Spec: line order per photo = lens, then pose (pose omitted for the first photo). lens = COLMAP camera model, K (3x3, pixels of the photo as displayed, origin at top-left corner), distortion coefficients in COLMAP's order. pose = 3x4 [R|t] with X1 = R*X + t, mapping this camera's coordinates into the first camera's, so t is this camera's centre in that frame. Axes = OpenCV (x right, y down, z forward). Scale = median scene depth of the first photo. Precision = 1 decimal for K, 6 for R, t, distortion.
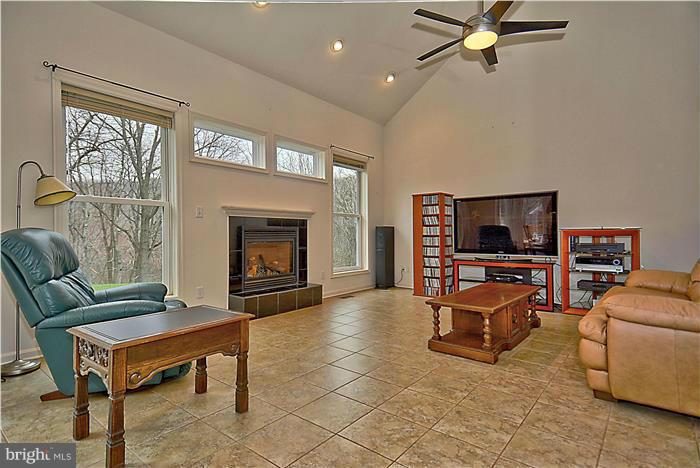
lens RADIAL K [[370.3, 0, 333.7], [0, 370.3, 234.1], [0, 0, 1]] dist [0.034340, -0.026915]
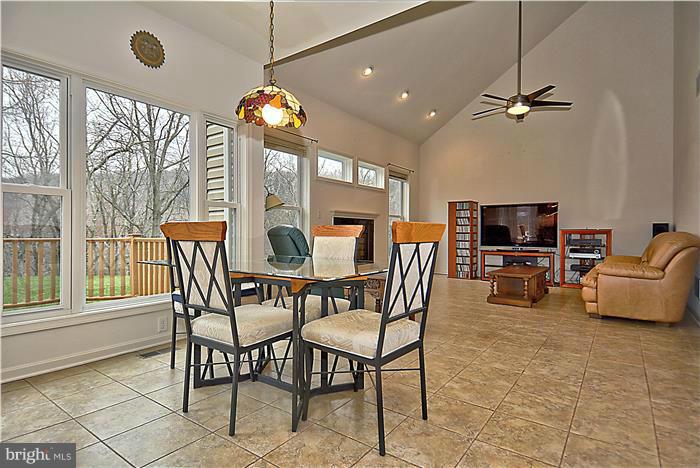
lens RADIAL K [[370.3, 0, 344.6], [0, 370.3, 232.4], [0, 0, 1]] dist [0.034340, -0.026915]
pose [[0.997425, 0.009335, 0.071105, -0.293920], [-0.009571, 0.999950, 0.002979, 0.003183], [-0.071073, -0.003652, 0.997464, -0.346256]]
